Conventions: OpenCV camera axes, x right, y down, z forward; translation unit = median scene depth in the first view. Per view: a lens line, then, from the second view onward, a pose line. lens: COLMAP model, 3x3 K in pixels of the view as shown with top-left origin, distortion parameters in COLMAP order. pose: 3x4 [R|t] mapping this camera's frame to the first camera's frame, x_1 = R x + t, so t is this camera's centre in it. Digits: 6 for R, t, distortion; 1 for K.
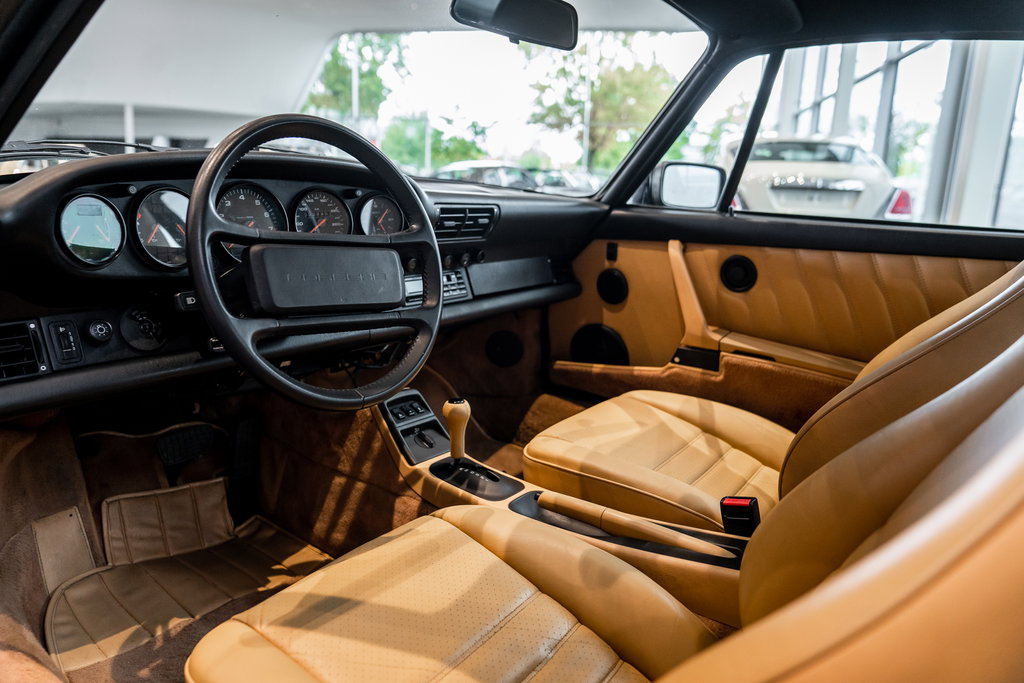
lens RADIAL K [[723.2, 0, 512.0], [0, 723.2, 341.5], [0, 0, 1]] dist [-0.008295, -0.001684]
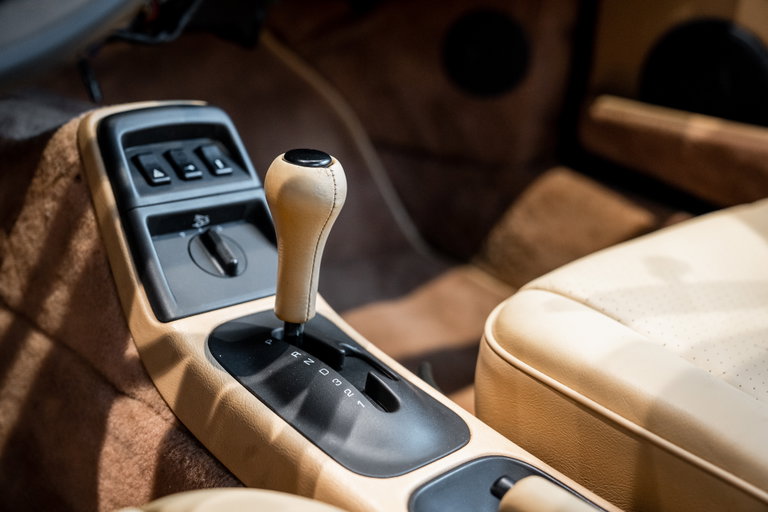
lens RADIAL K [[1077.8, 0, 384.0], [0, 1077.8, 256.0], [0, 0, 1]] dist [-0.021663, 0.017643]
pose [[0.983496, 0.155600, -0.092328, 0.010435], [-0.137732, 0.974773, 0.175632, 0.032548], [0.117327, -0.160017, 0.980117, 0.481539]]
